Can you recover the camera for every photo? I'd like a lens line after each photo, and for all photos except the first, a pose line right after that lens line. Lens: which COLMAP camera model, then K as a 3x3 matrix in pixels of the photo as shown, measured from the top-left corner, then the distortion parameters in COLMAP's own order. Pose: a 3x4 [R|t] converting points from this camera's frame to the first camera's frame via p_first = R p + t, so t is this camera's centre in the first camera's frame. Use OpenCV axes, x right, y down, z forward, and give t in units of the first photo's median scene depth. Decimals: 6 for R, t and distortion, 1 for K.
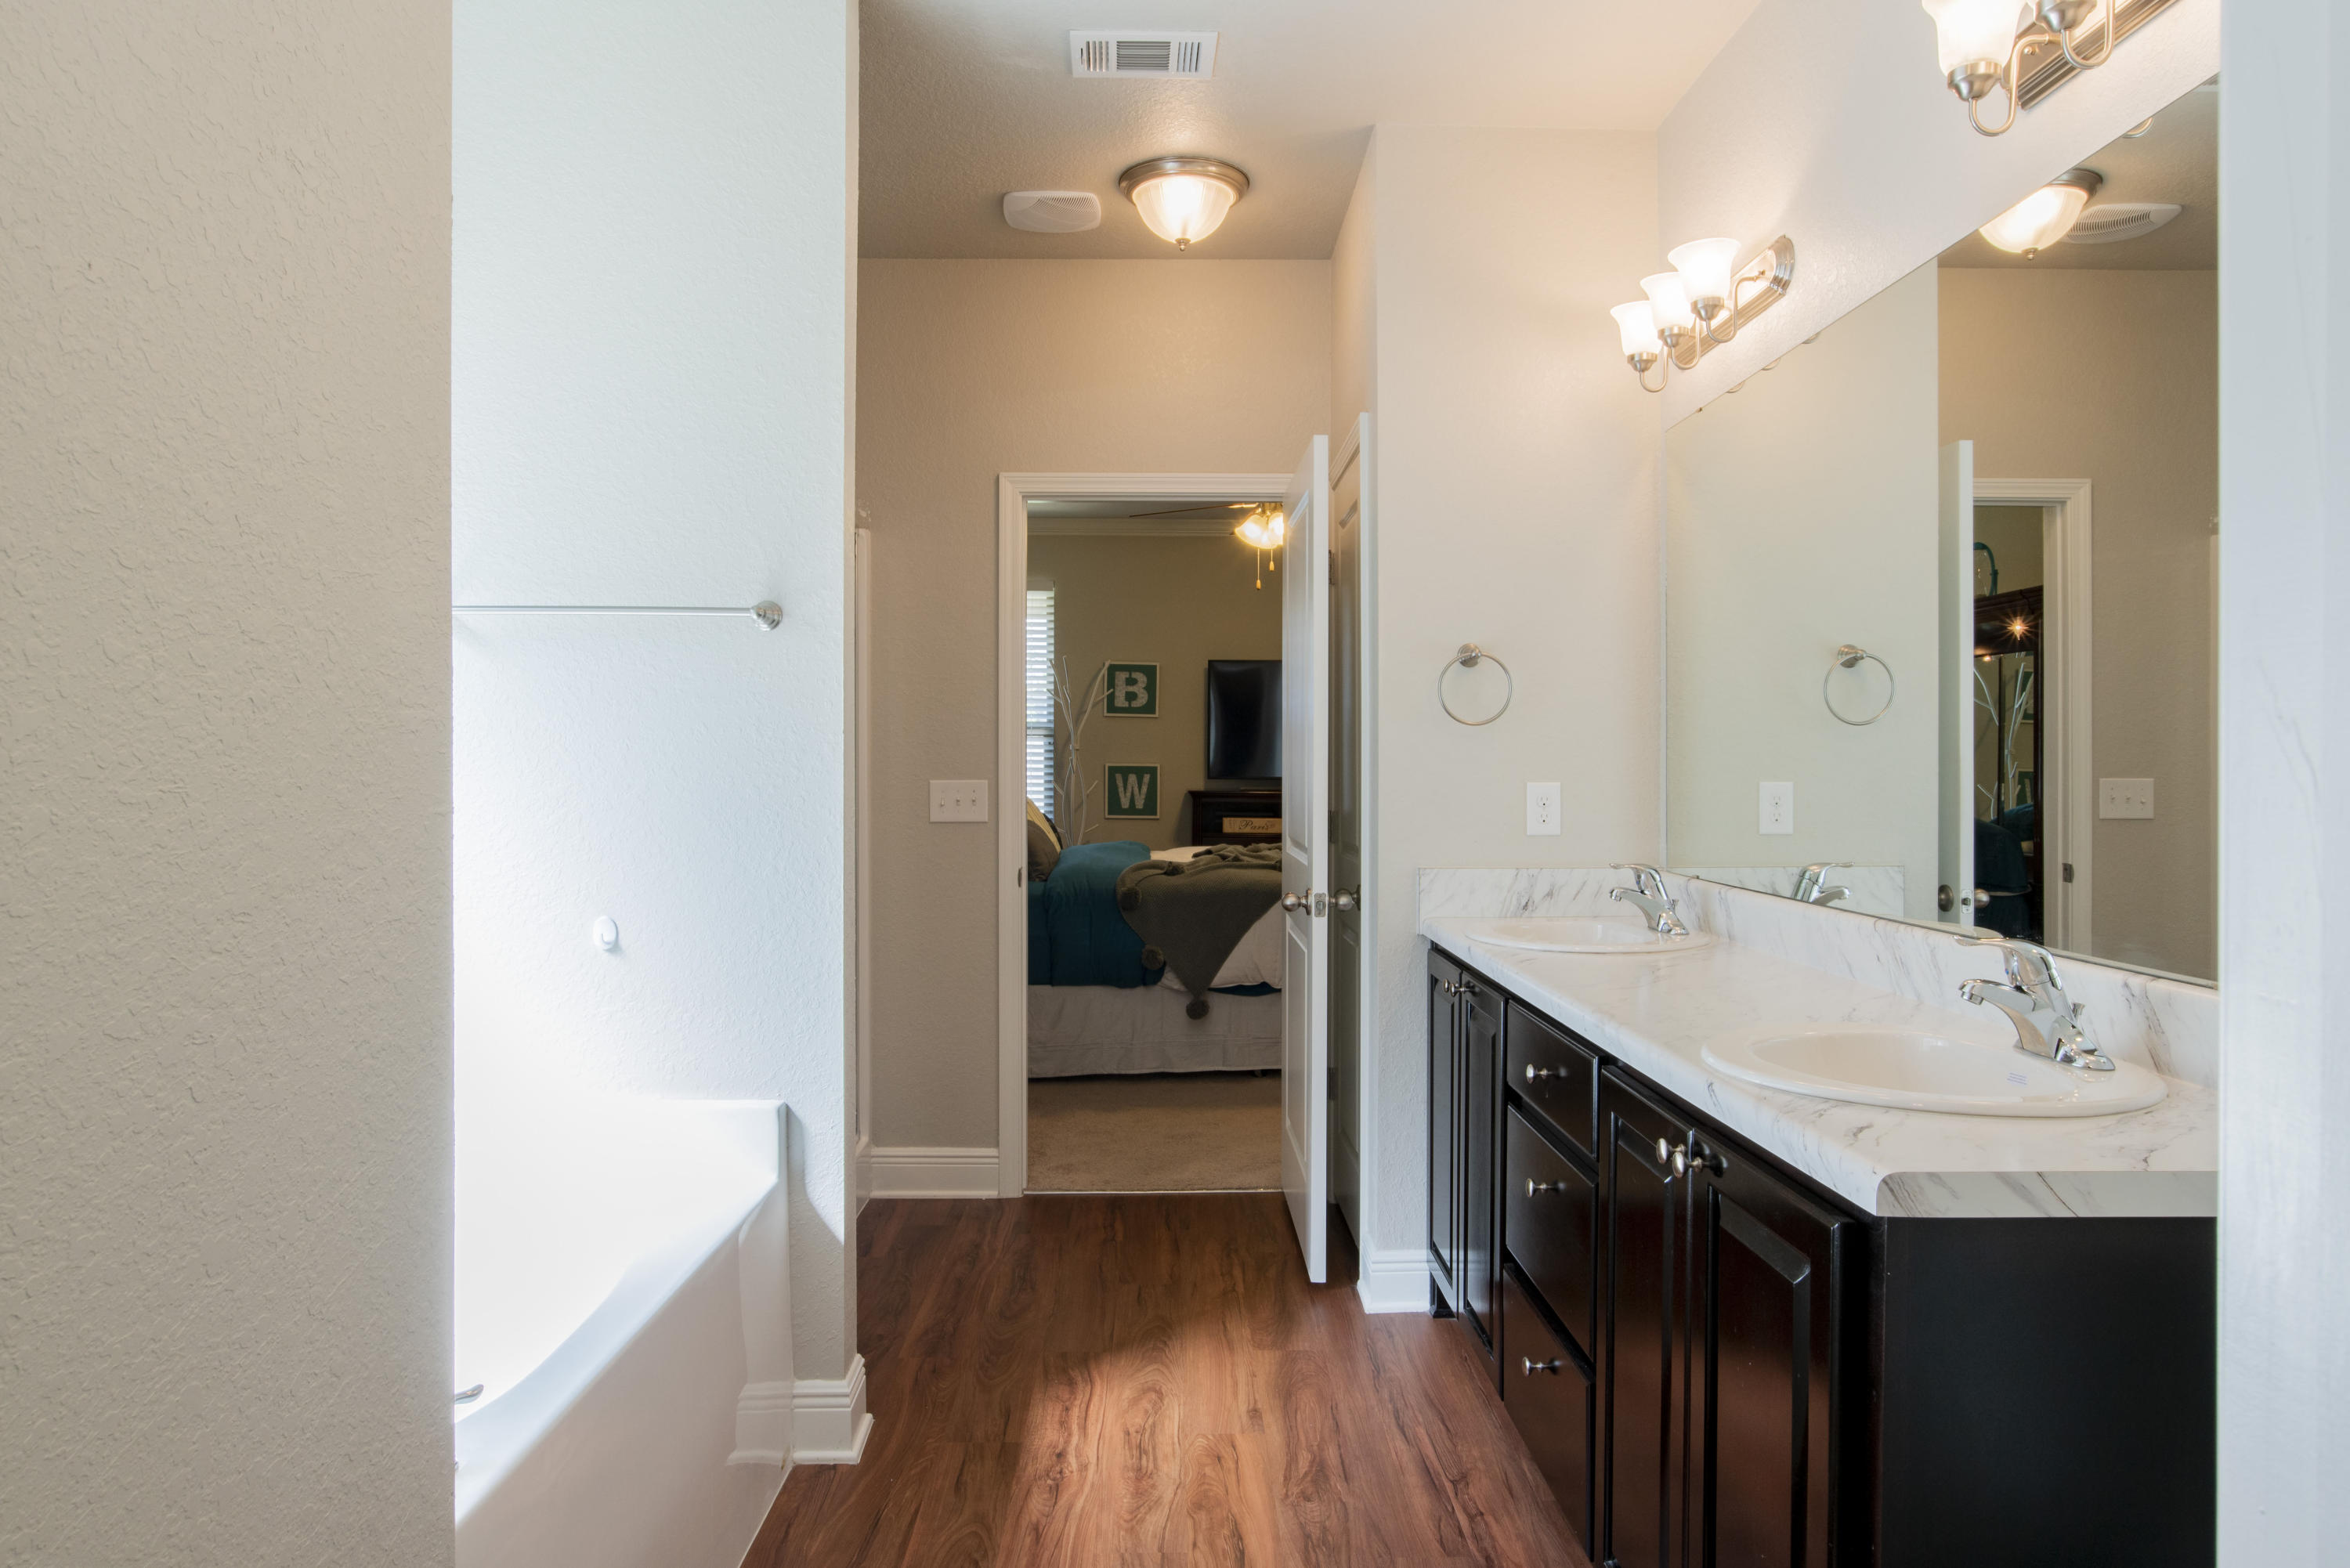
lens RADIAL K [[1555.8, 0, 1174.8], [0, 1555.8, 781.4], [0, 0, 1]] dist [0.000829, 0.000006]
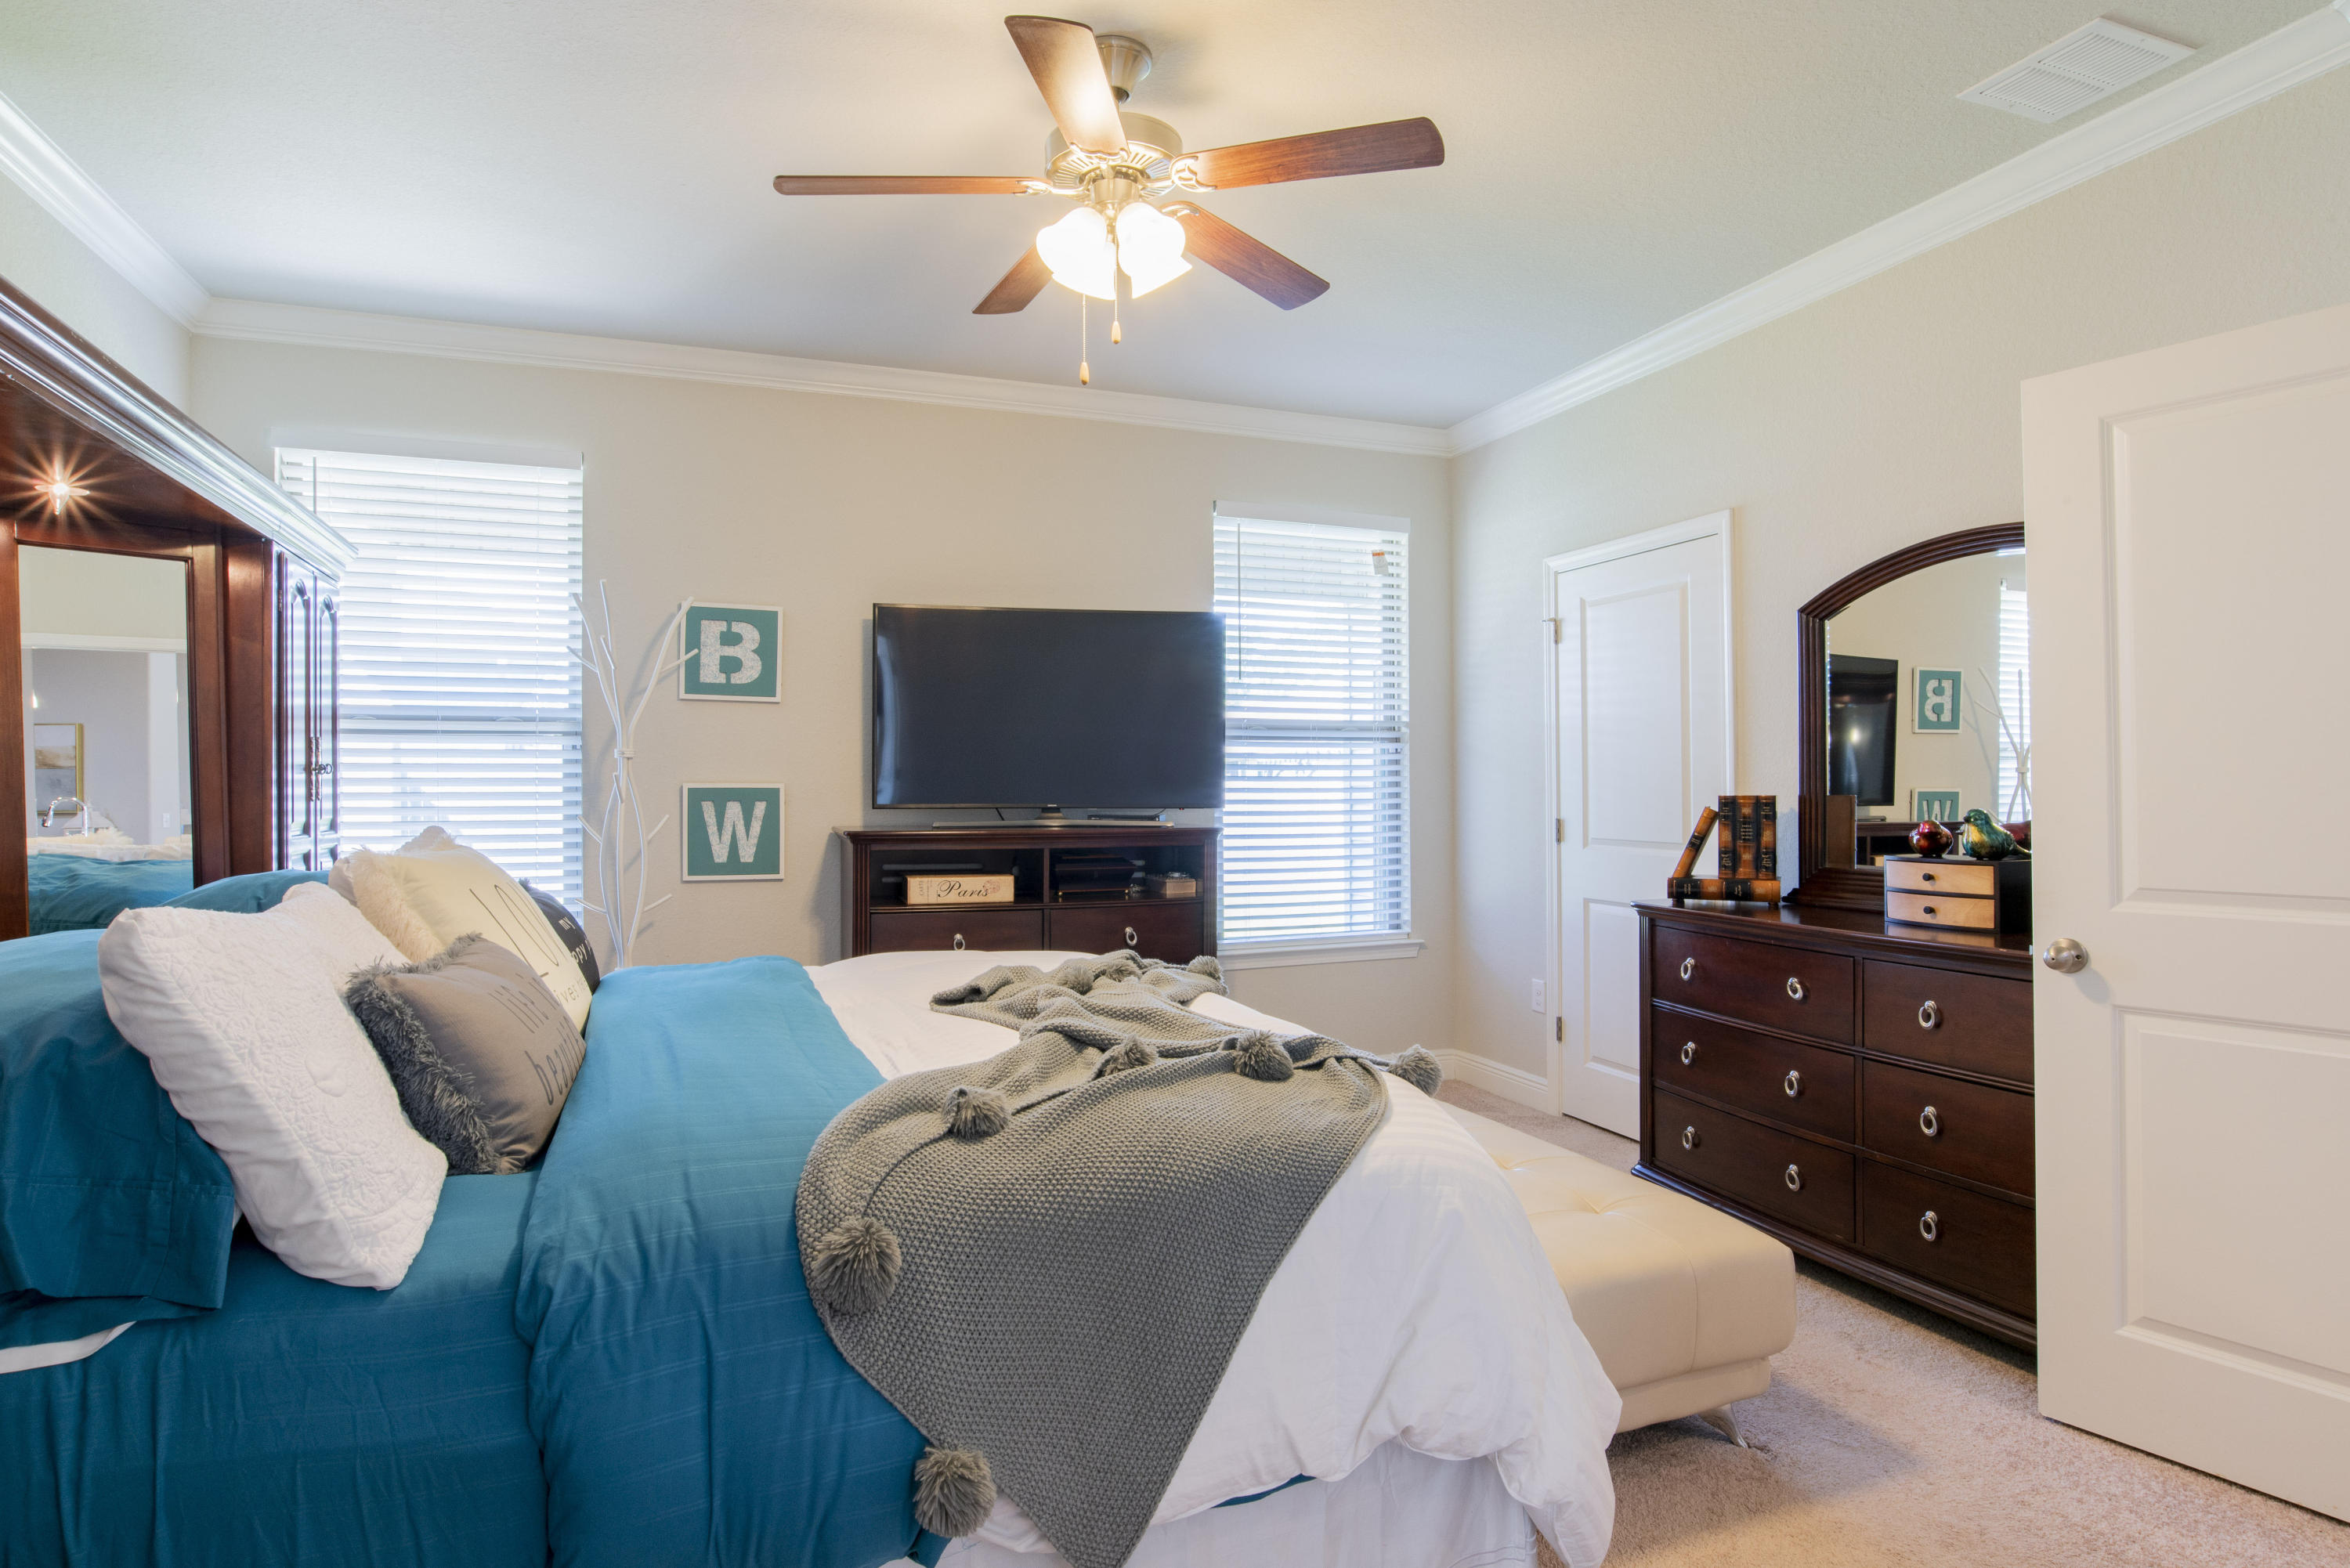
lens RADIAL K [[1245.4, 0, 1177.2], [0, 1245.4, 785.7], [0, 0, 1]] dist [-0.026302, -0.000093]
pose [[0.935681, -0.003313, 0.352832, -0.035591], [0.006889, 0.999937, -0.008879, -0.005418], [-0.352780, 0.010739, 0.935645, 0.520373]]
